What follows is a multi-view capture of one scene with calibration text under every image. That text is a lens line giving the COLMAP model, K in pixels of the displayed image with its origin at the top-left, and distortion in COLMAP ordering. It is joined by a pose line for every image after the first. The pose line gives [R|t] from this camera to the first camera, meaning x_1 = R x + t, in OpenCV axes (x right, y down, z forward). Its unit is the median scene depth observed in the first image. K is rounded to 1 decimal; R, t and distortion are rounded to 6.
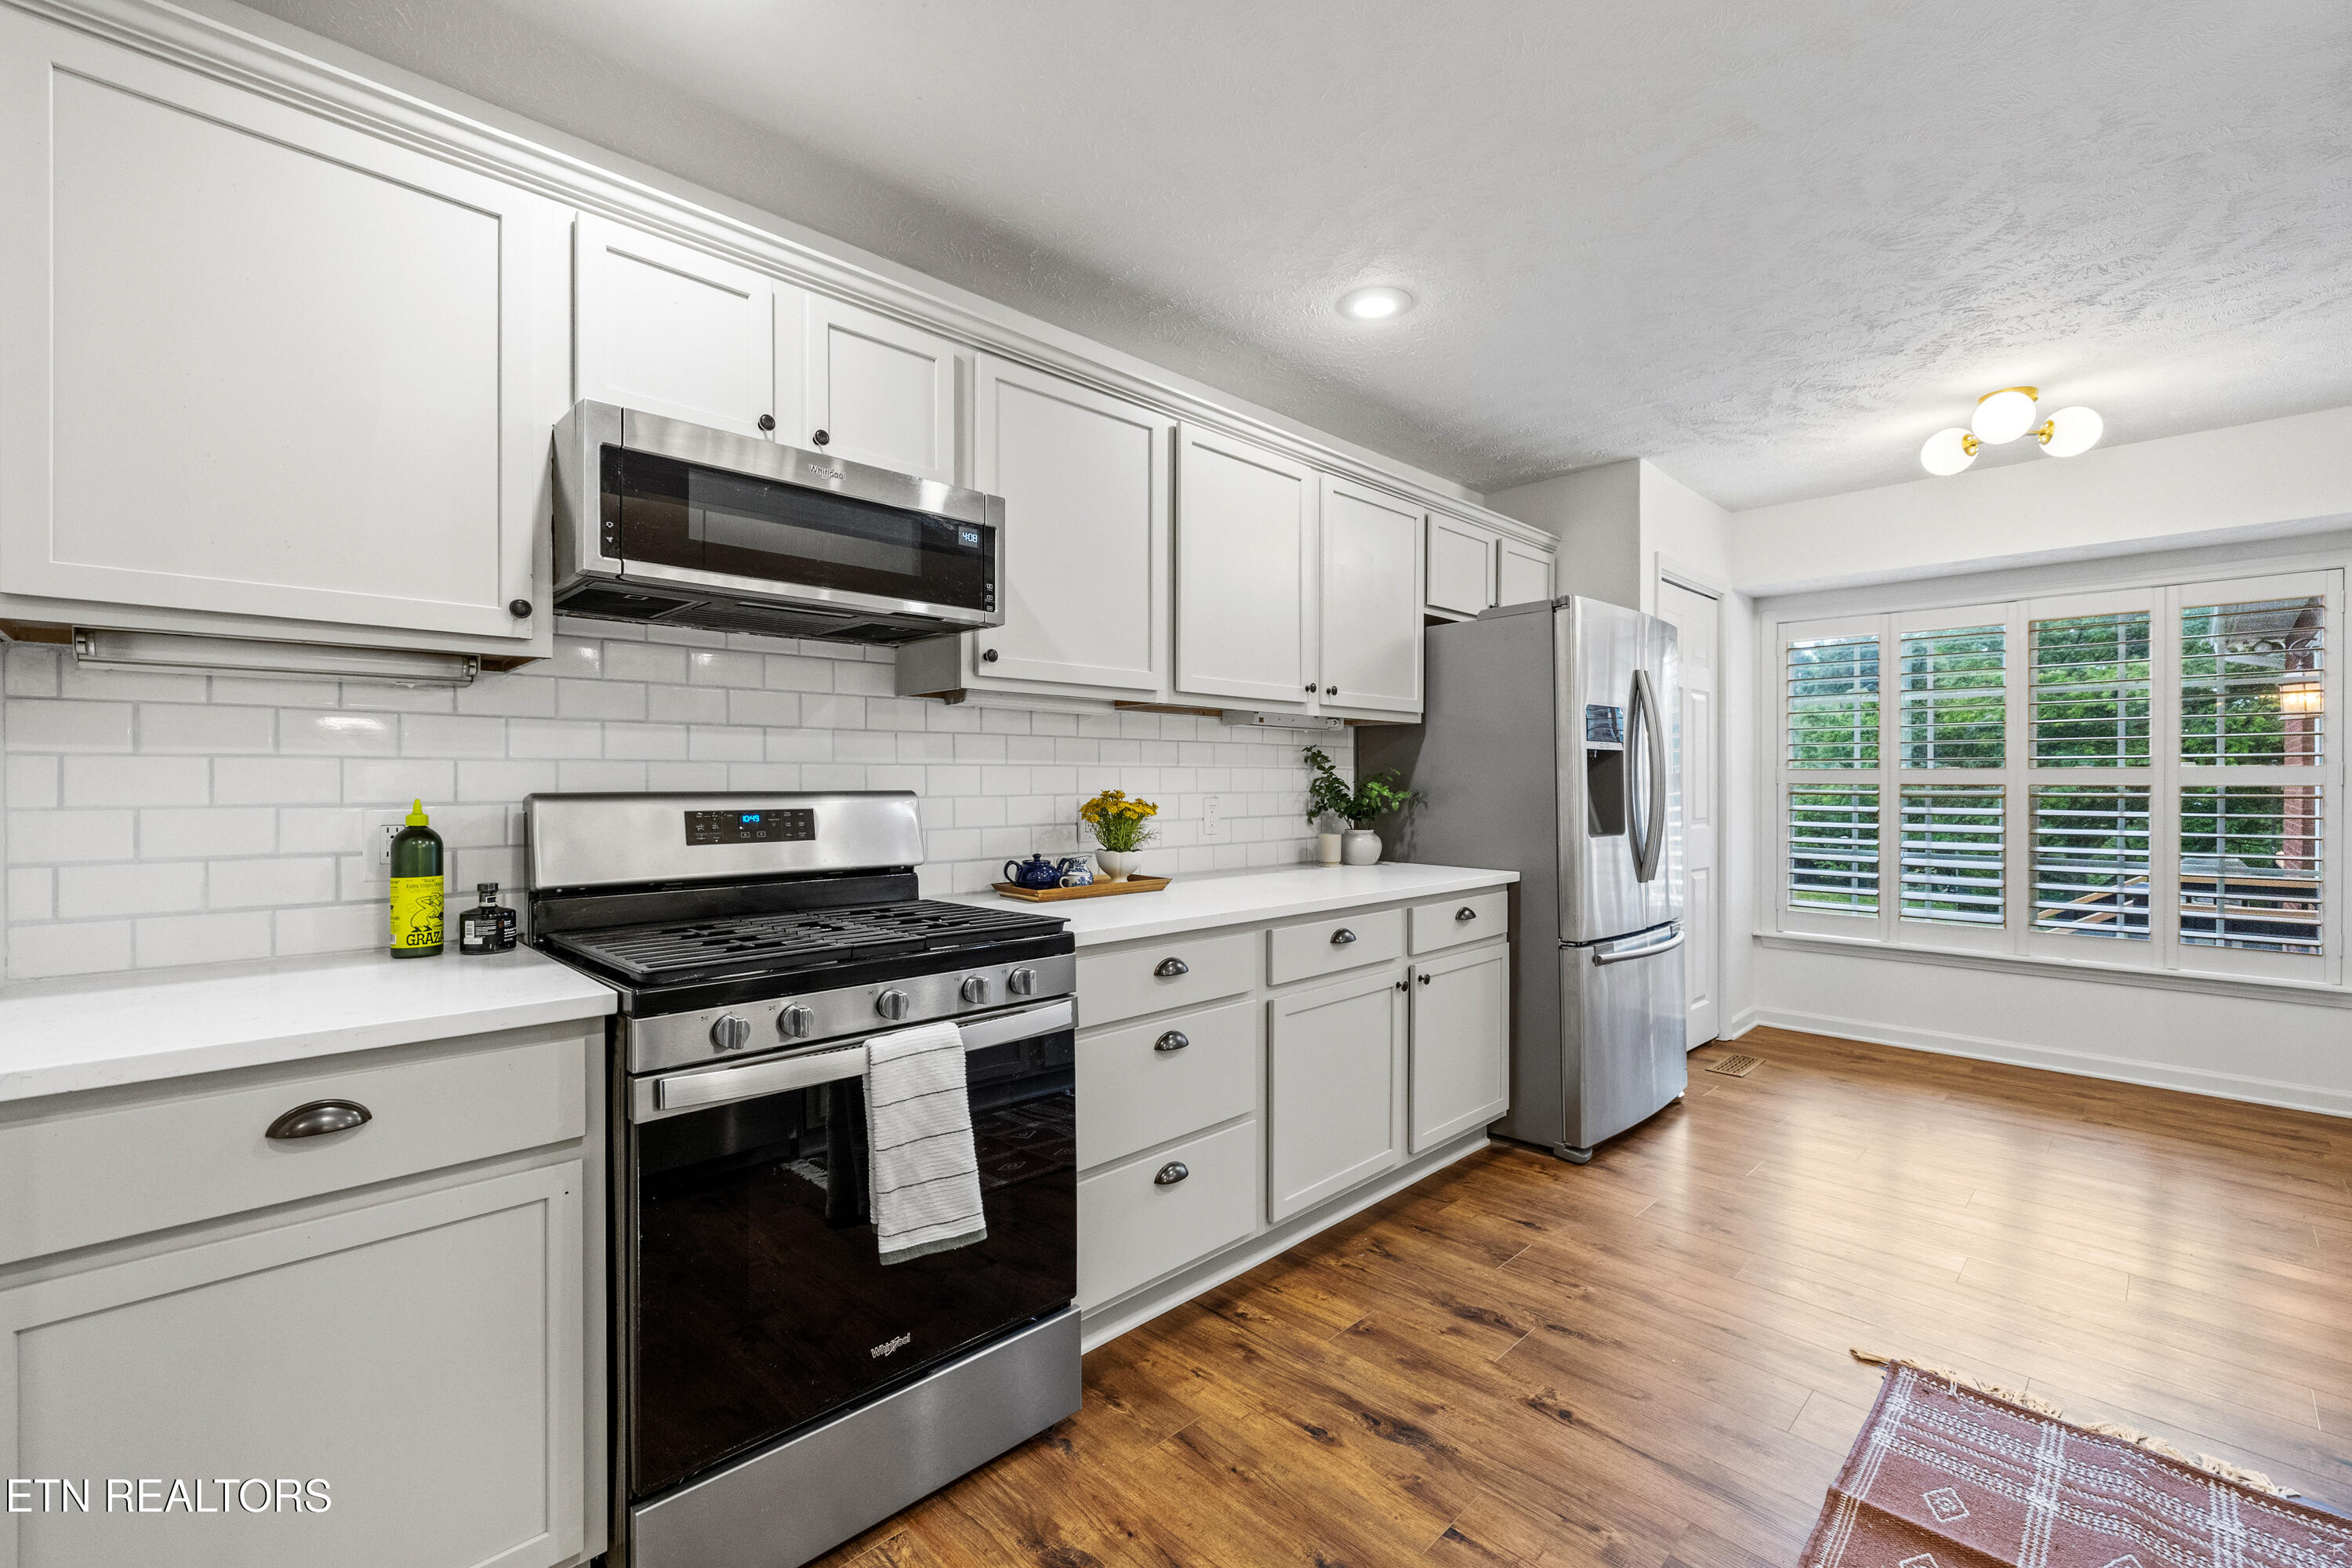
lens RADIAL K [[994.1, 0, 1174.4], [0, 994.1, 778.9], [0, 0, 1]] dist [0.004127, 0.000564]
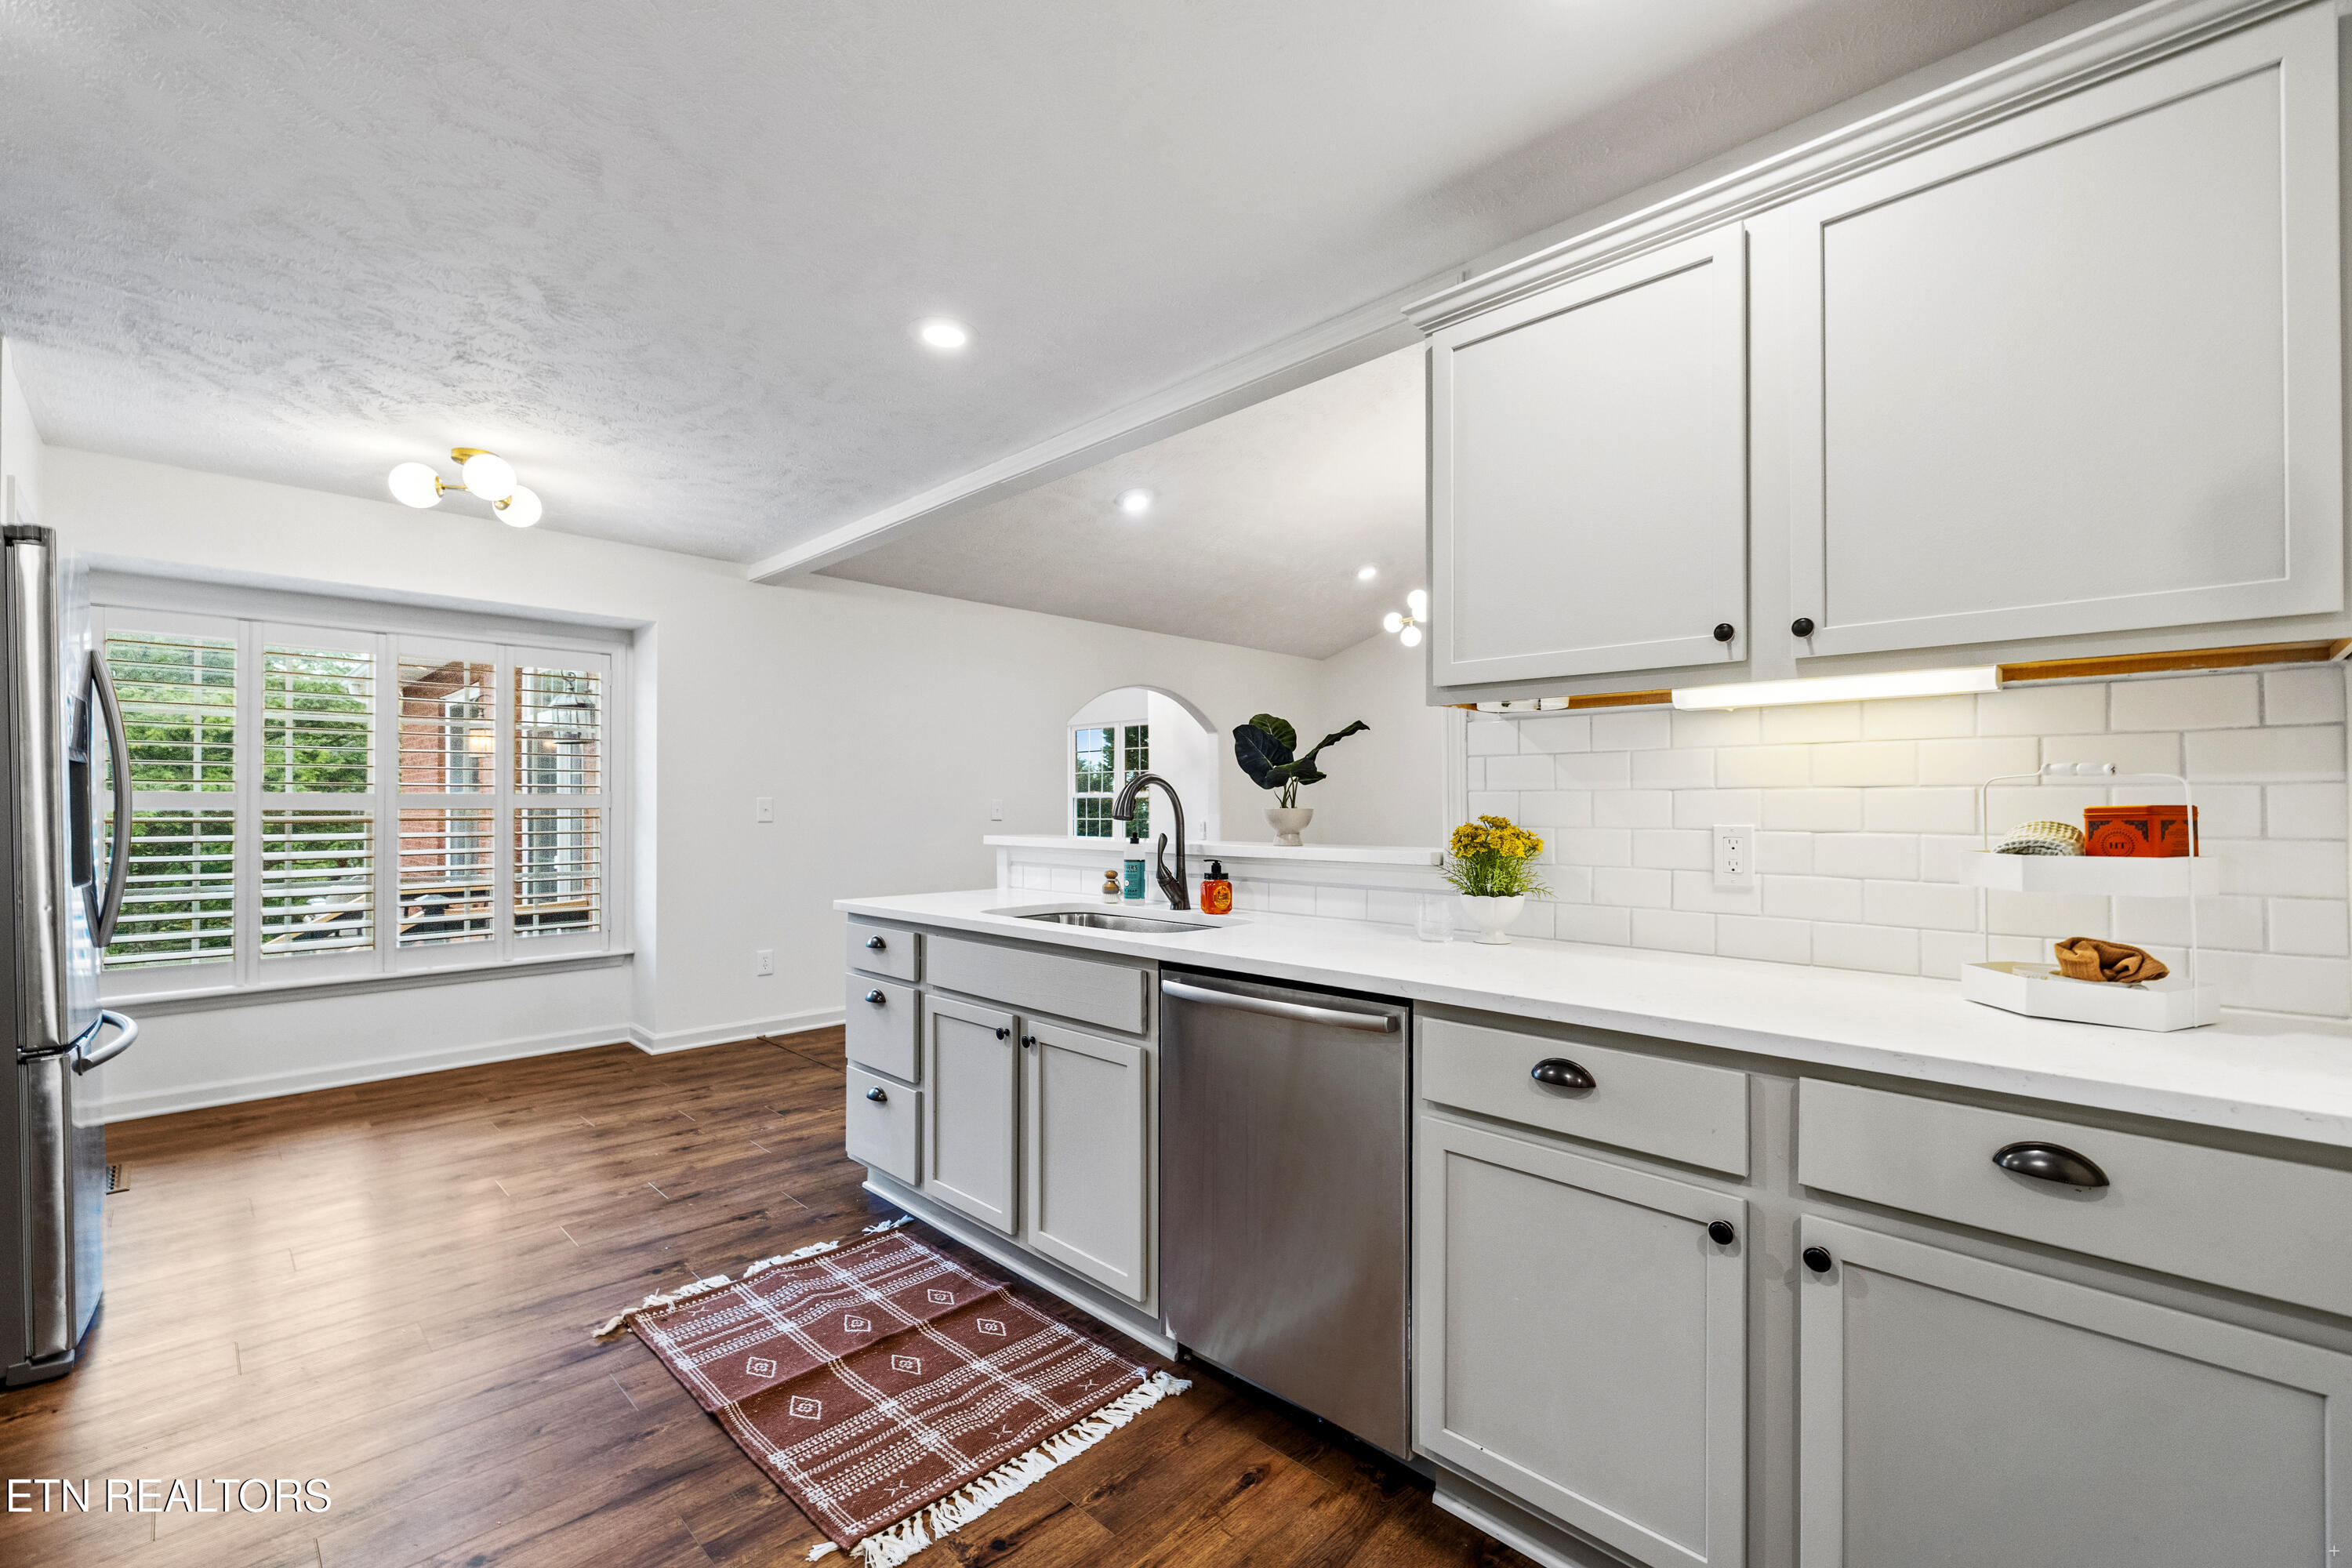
lens RADIAL K [[987.9, 0, 1172.2], [0, 987.9, 799.6], [0, 0, 1]] dist [-0.000826, -0.000236]
pose [[-0.009696, 0.003169, 0.999948, -0.309373], [0.000448, 0.999995, -0.003165, -0.001230], [-0.999953, 0.000418, -0.009697, 0.291548]]
